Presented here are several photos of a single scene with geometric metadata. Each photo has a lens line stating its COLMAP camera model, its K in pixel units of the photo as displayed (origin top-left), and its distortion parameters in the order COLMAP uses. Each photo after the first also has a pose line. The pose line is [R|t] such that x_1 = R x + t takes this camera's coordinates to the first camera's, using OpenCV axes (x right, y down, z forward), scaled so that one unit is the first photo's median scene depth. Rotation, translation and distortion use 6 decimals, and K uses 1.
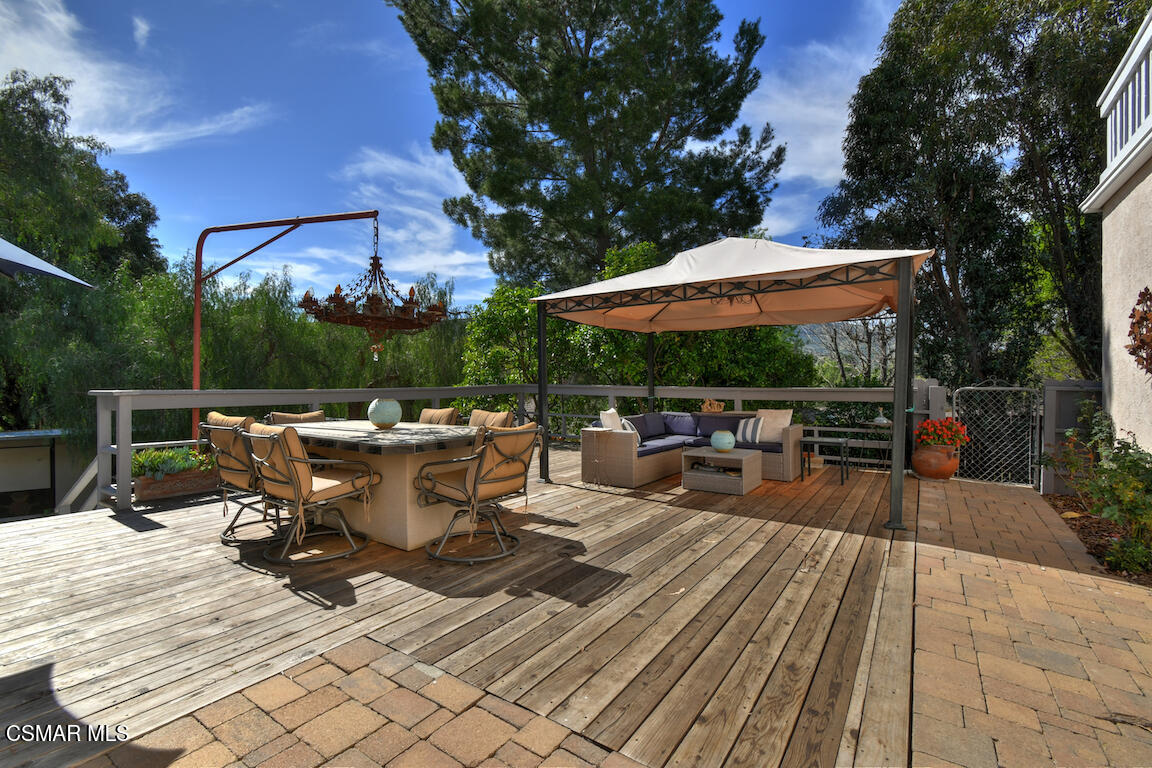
lens RADIAL K [[489.4, 0, 576.0], [0, 489.4, 384.0], [0, 0, 1]] dist [0.001277, -0.000100]
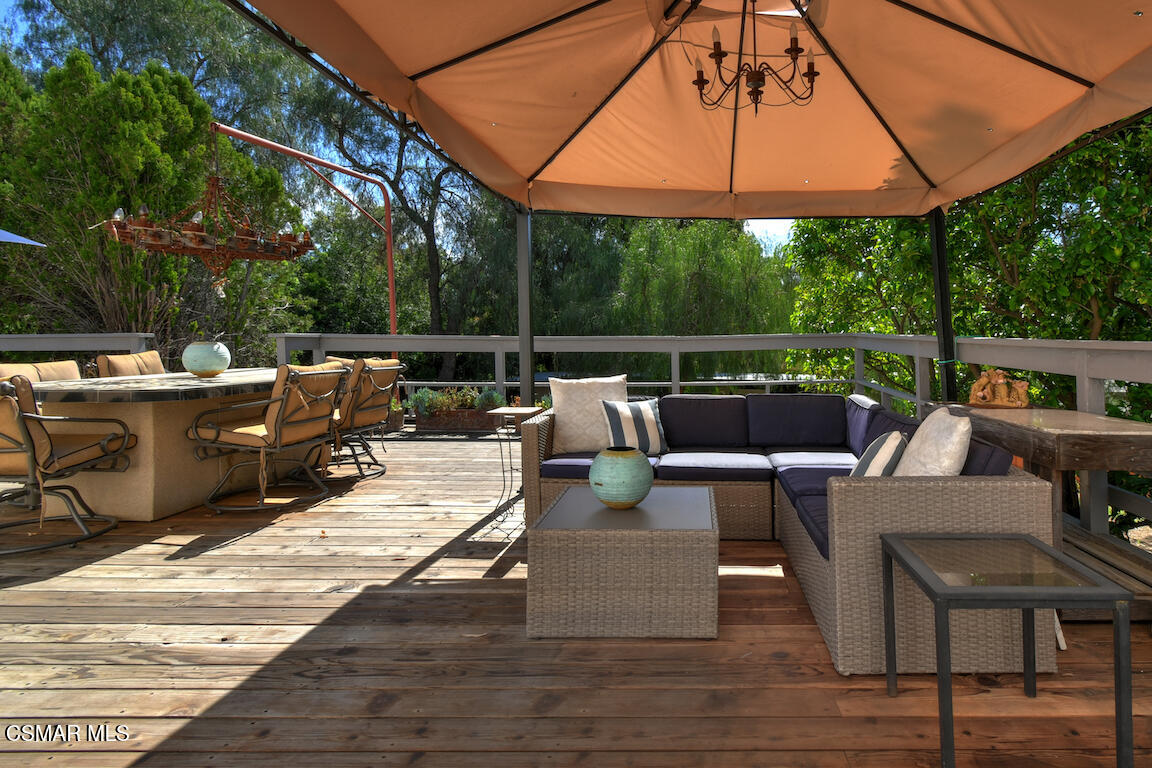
lens RADIAL K [[605.8, 0, 702.9], [0, 605.8, 378.3], [0, 0, 1]] dist [0.004599, 0.000244]
pose [[0.595220, 0.059829, -0.801332, 0.710190], [-0.008772, 0.997649, 0.067970, 0.011627], [0.803515, -0.033428, 0.594345, 0.801180]]
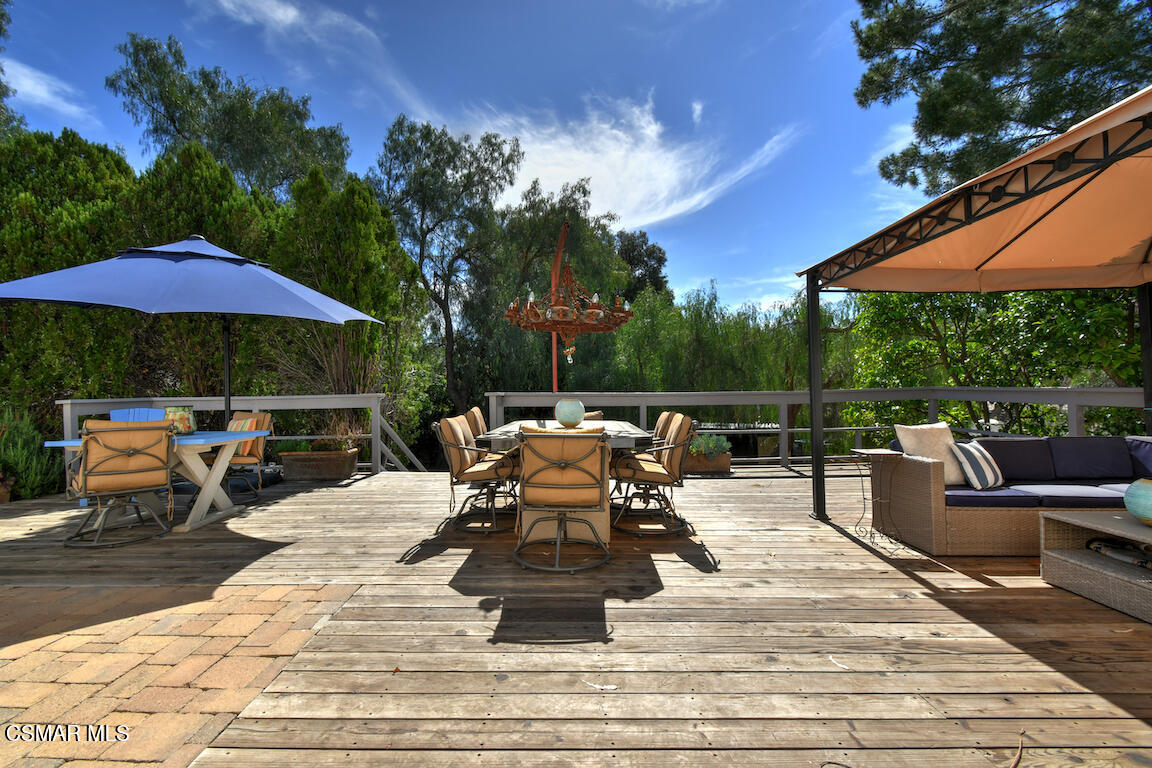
lens RADIAL K [[508.6, 0, 581.8], [0, 508.6, 391.5], [0, 0, 1]] dist [0.000852, 0.000203]
pose [[0.575552, -0.003591, -0.817757, 0.384952], [0.003254, 0.999992, -0.002101, 0.012520], [0.817759, -0.001452, 0.575559, 0.293442]]
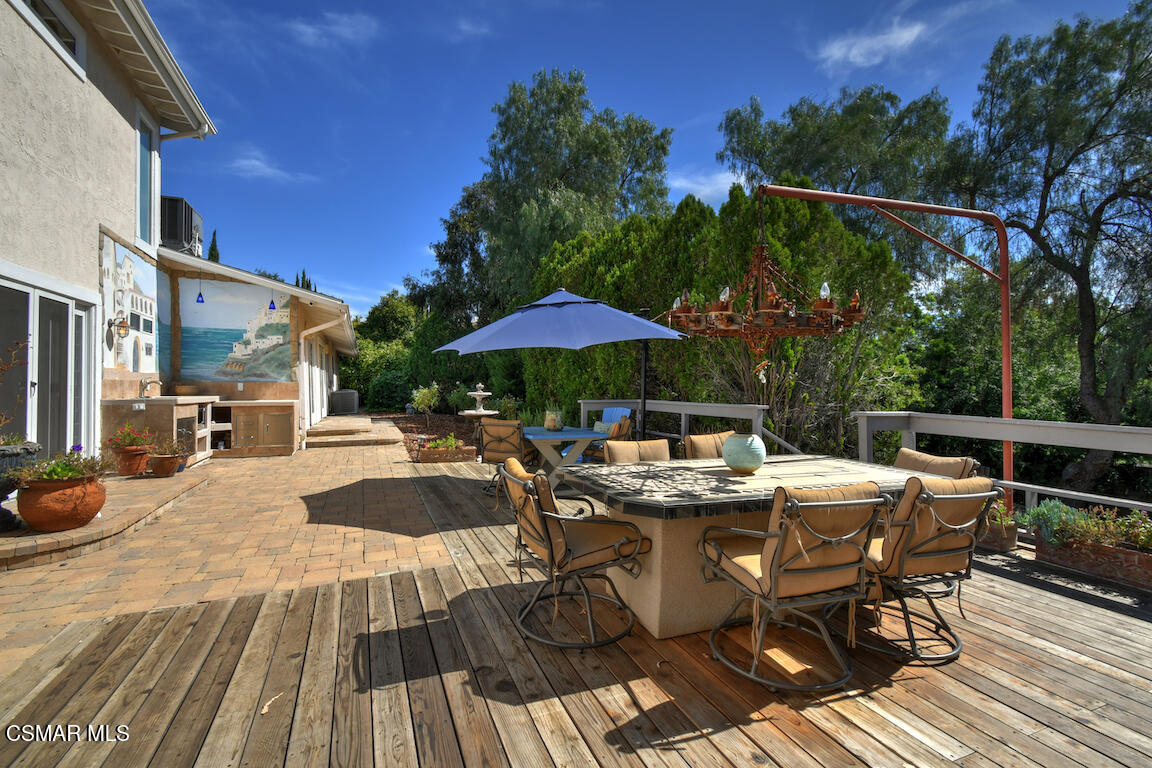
lens RADIAL K [[518.4, 0, 579.6], [0, 518.4, 381.3], [0, 0, 1]] dist [-0.000233, -0.003878]
pose [[-0.528063, -0.012591, -0.849112, 0.313688], [-0.019597, 0.999804, -0.002638, -0.029309], [0.848979, 0.015247, -0.528207, 0.903120]]
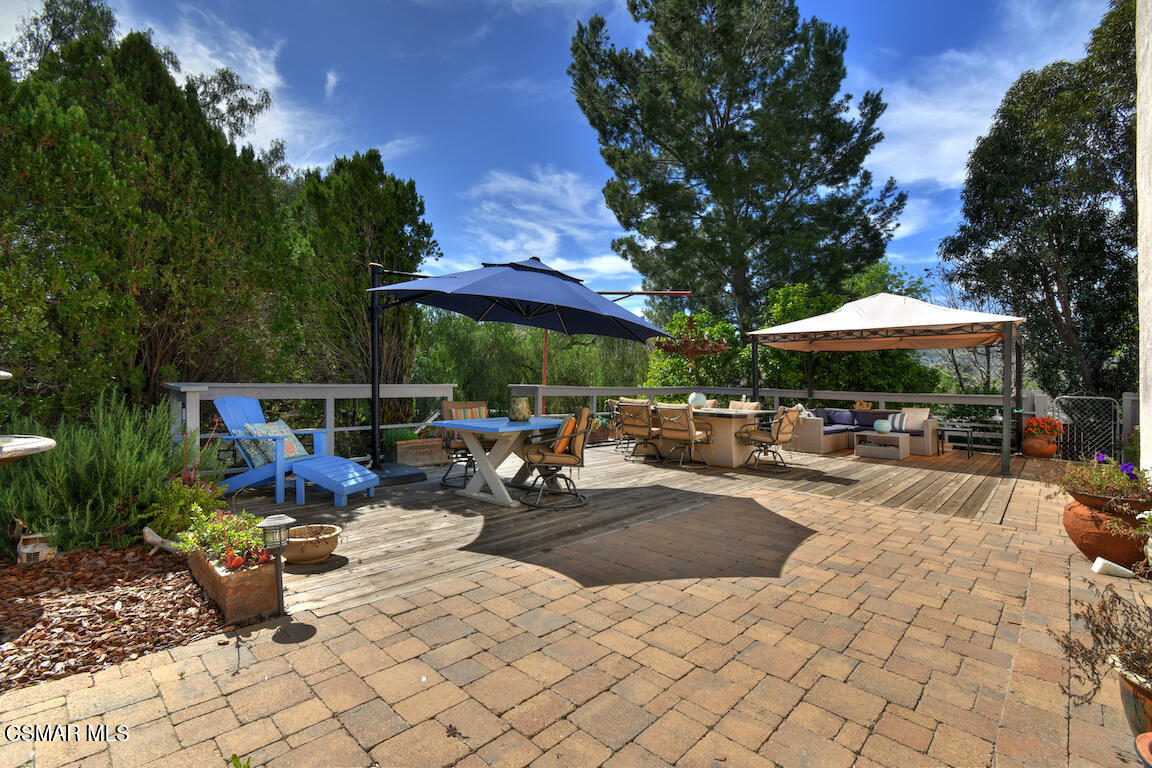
lens RADIAL K [[490.1, 0, 576.4], [0, 490.1, 360.8], [0, 0, 1]] dist [0.000762, -0.000142]
pose [[0.987038, 0.015575, -0.159728, -0.412880], [-0.023655, 0.998528, -0.048810, 0.007425], [0.158733, 0.051956, 0.985954, -0.696916]]
